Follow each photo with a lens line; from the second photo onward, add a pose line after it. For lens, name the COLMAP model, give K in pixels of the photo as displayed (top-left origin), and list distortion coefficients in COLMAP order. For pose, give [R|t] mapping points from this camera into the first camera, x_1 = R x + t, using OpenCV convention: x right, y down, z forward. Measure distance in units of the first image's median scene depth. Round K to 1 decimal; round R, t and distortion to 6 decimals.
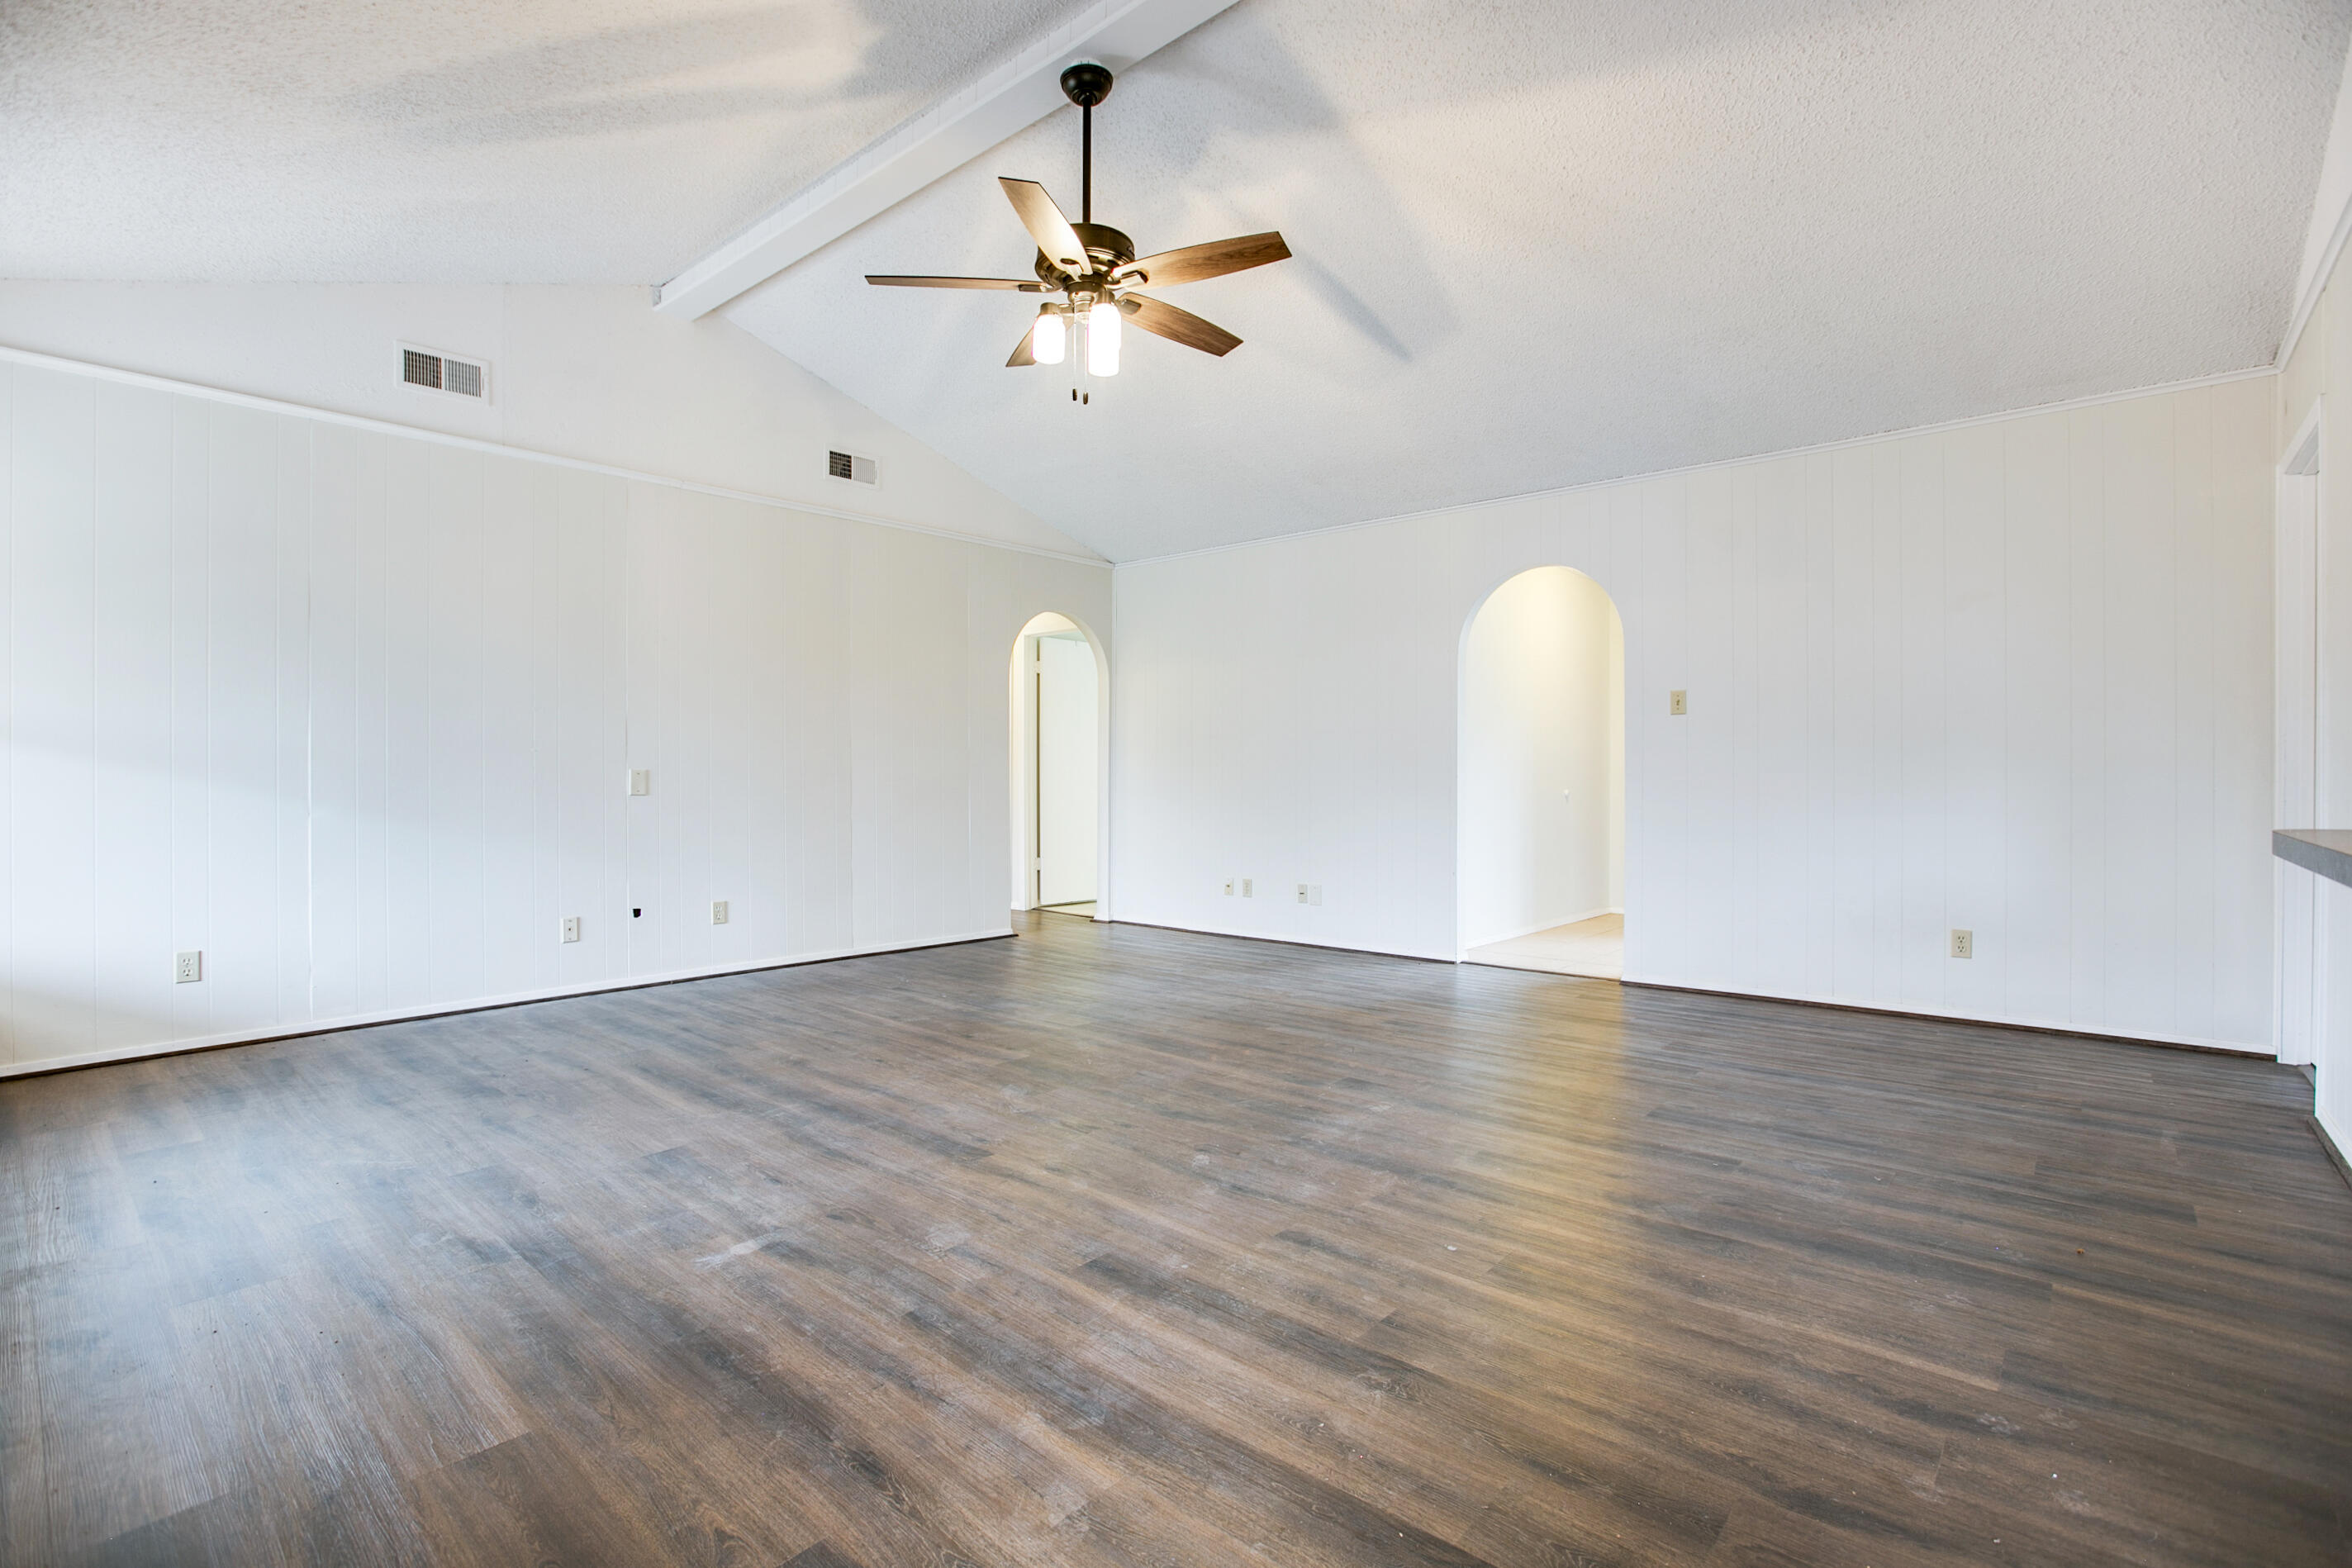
lens RADIAL K [[1082.6, 0, 1163.6], [0, 1082.6, 770.9], [0, 0, 1]] dist [-0.024217, 0.006983]
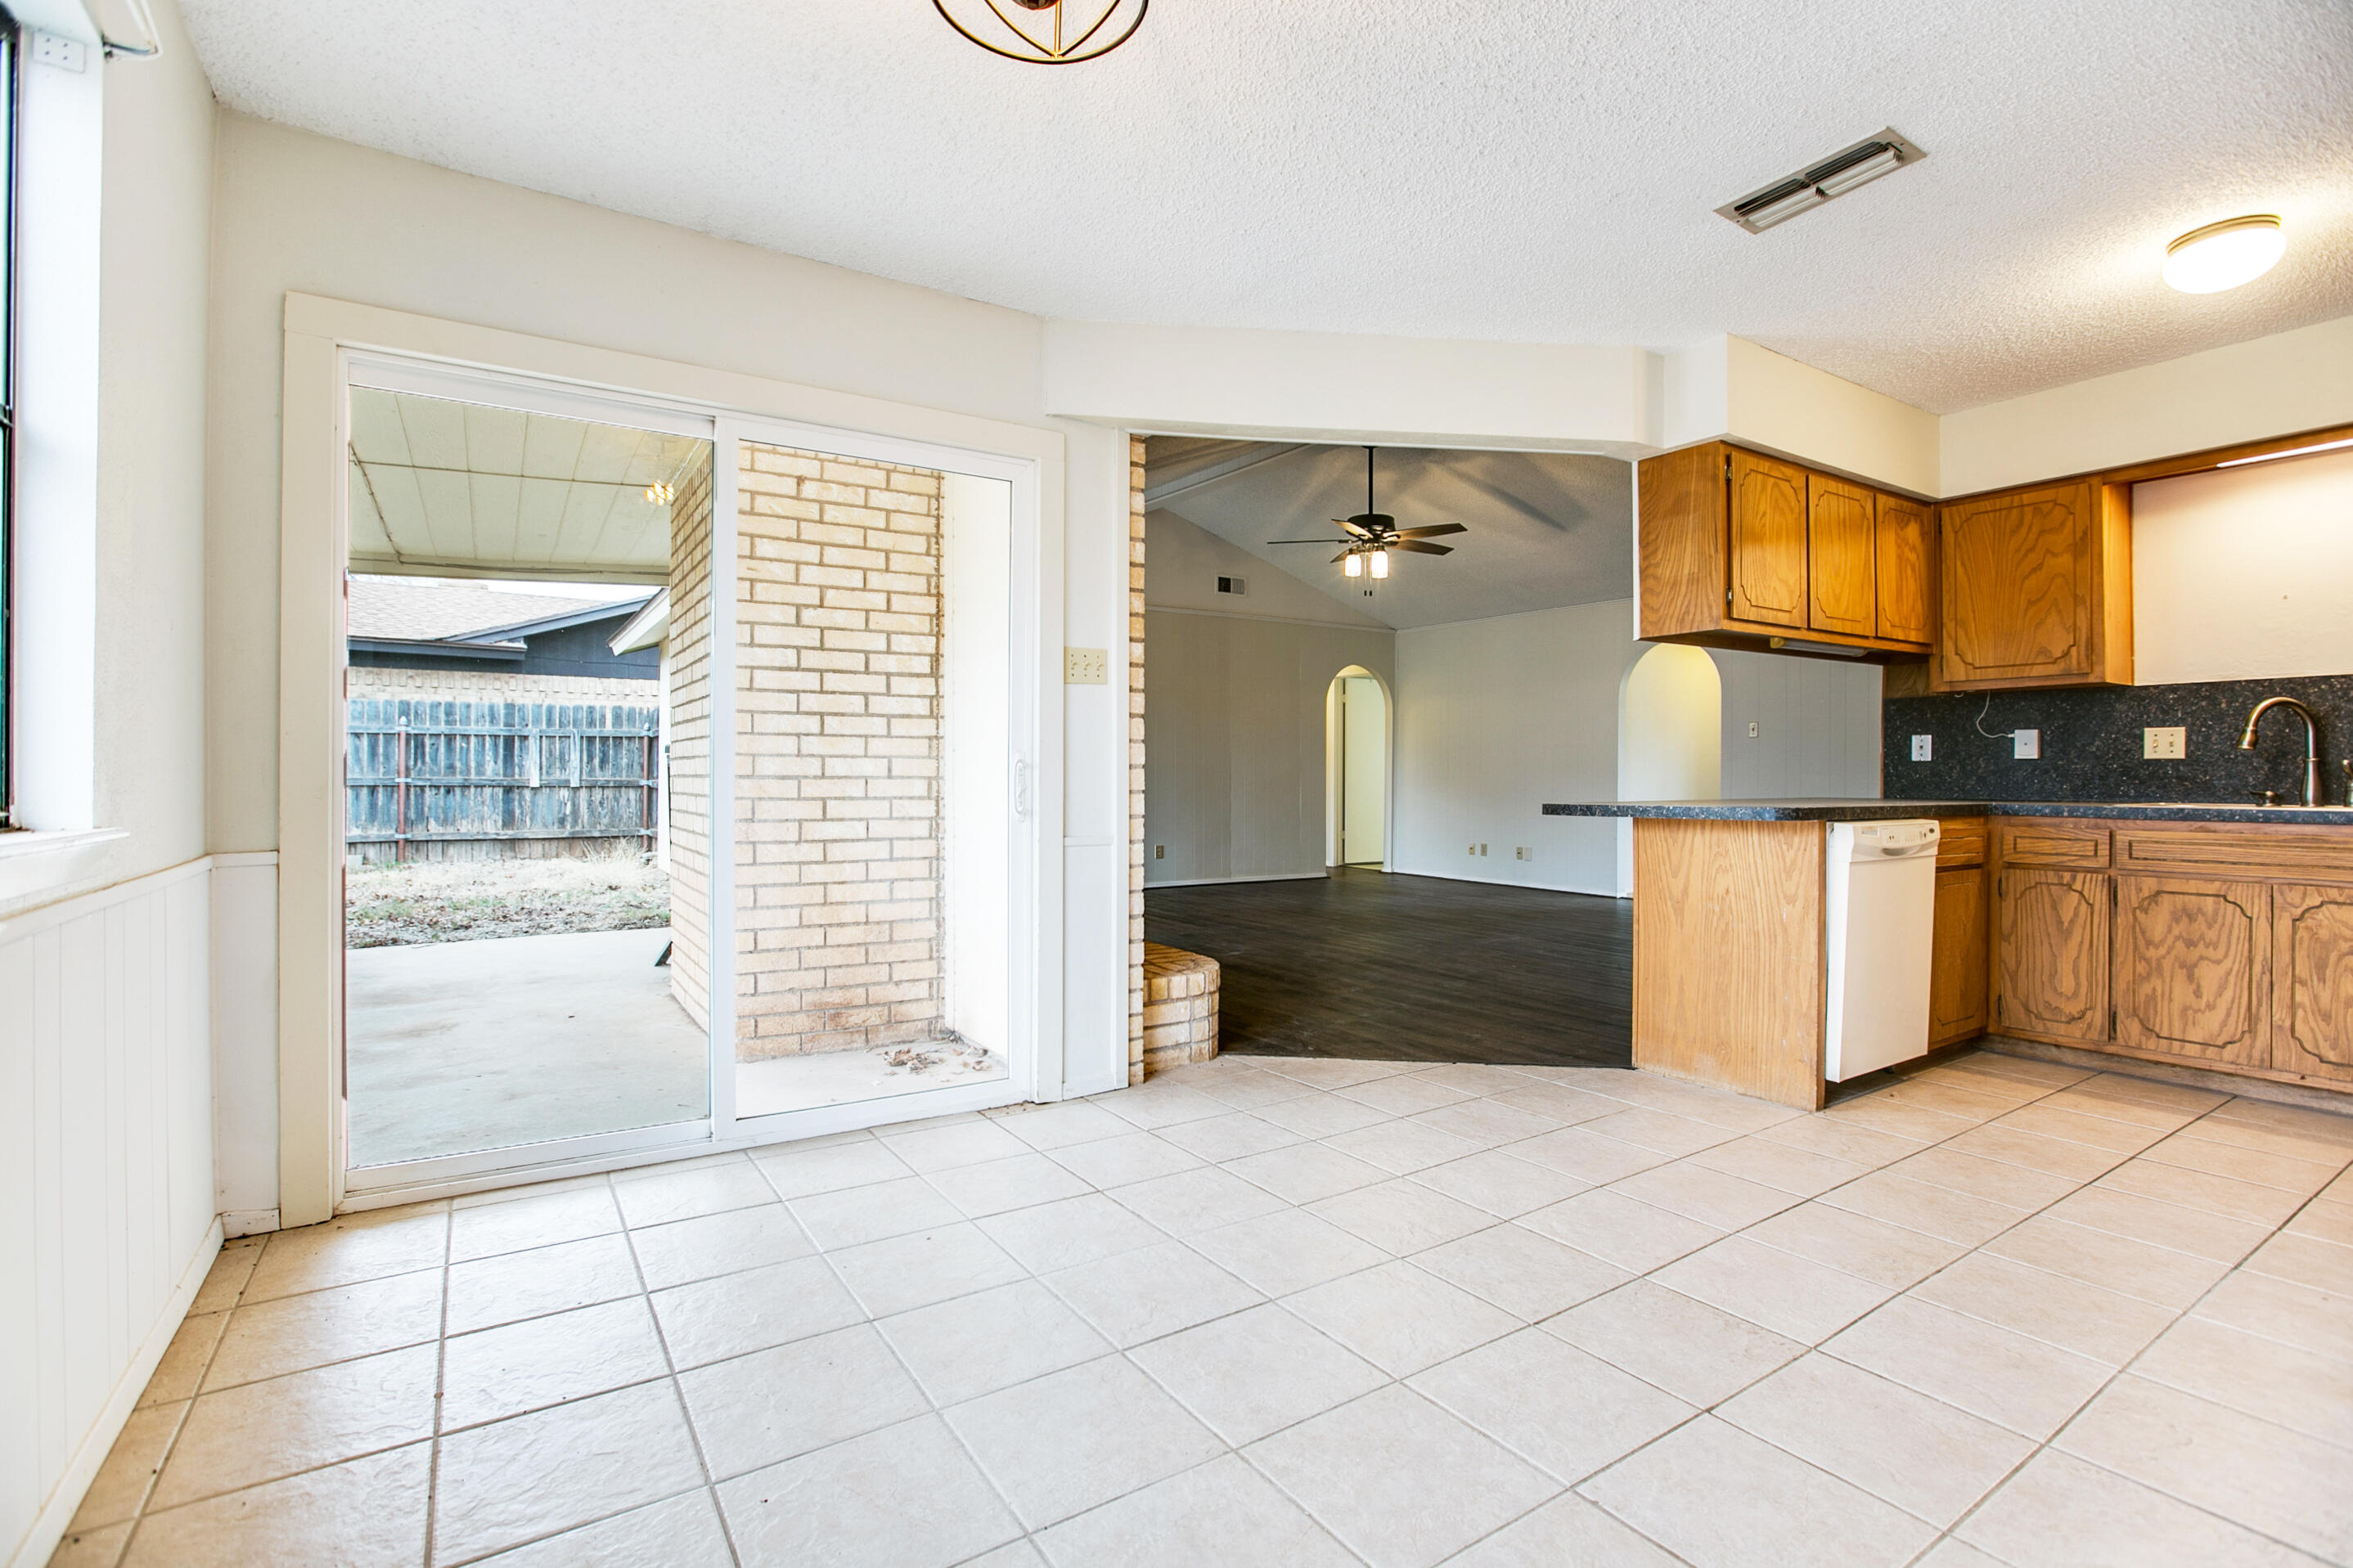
lens RADIAL K [[1082.9, 0, 1178.0], [0, 1082.9, 772.4], [0, 0, 1]] dist [-0.024217, 0.006983]
pose [[0.965669, 0.006296, -0.259700, 0.080498], [-0.005851, 0.999980, 0.002486, -0.000861], [0.259710, -0.000881, 0.965686, -0.792691]]
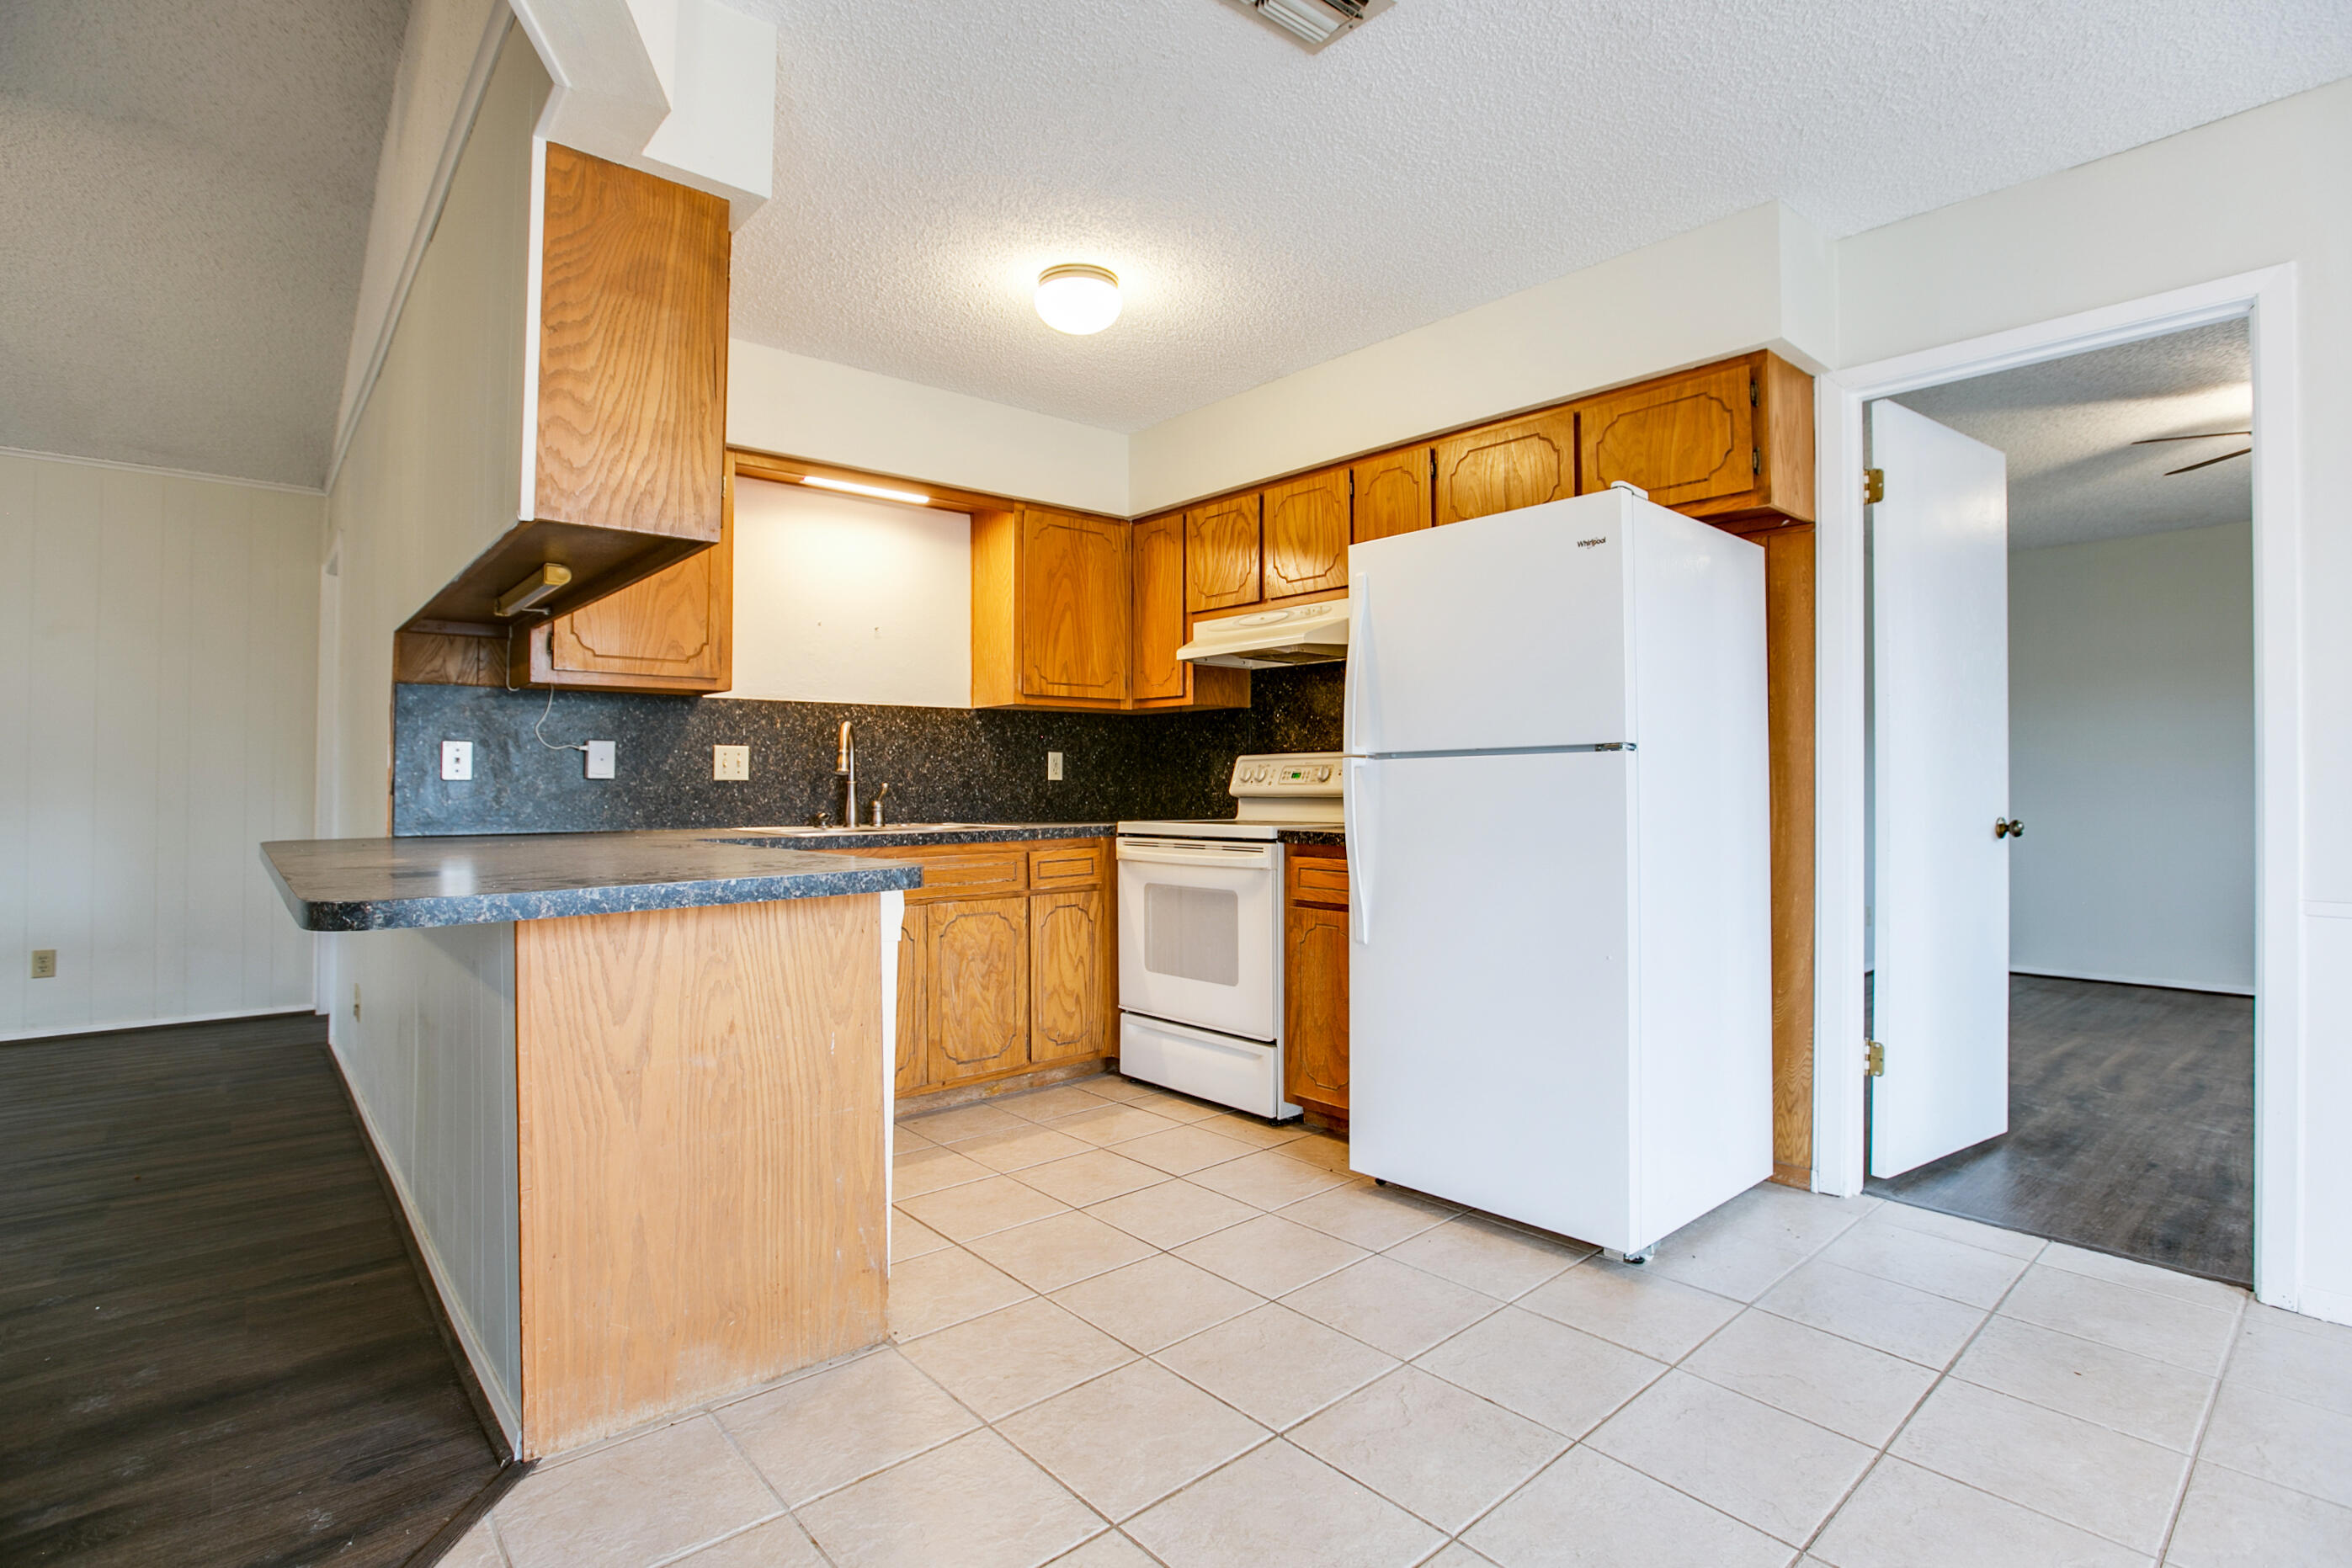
lens RADIAL K [[1125.3, 0, 1184.6], [0, 1125.3, 762.3], [0, 0, 1]] dist [-0.042429, 0.013751]
pose [[0.132179, 0.024003, 0.990935, -0.139452], [-0.003516, 0.999712, -0.023746, -0.008909], [-0.991220, -0.000345, 0.132225, -0.206736]]
